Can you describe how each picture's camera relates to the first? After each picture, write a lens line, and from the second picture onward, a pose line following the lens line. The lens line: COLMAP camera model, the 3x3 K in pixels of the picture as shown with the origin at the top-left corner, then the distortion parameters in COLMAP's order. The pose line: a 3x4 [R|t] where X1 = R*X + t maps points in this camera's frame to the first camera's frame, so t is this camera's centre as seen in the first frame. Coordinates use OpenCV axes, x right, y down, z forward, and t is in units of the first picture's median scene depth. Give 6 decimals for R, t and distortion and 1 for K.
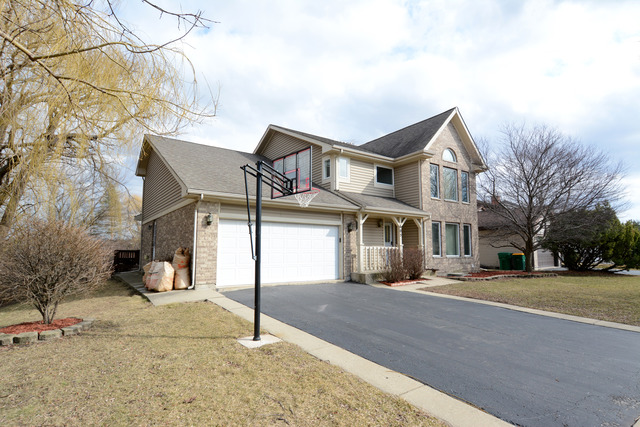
lens RADIAL K [[335.8, 0, 319.6], [0, 335.8, 212.1], [0, 0, 1]] dist [0.000981, -0.004564]
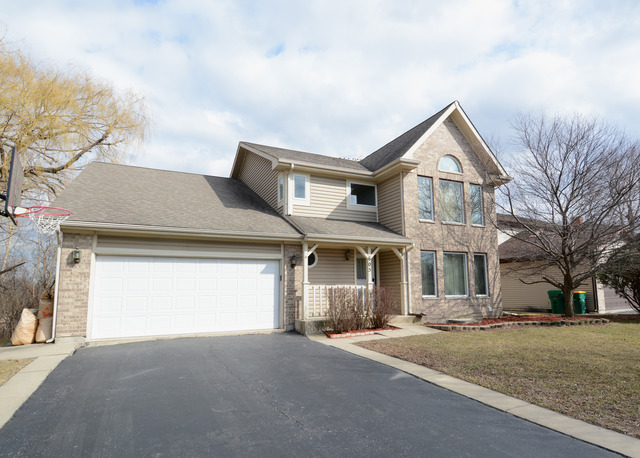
lens RADIAL K [[386.5, 0, 320.6], [0, 386.5, 231.6], [0, 0, 1]] dist [-0.002536, -0.004601]
pose [[0.988886, -0.037316, -0.143920, 0.242984], [0.031869, 0.998693, -0.039967, 0.011962], [0.145223, 0.034936, 0.988782, 0.100783]]
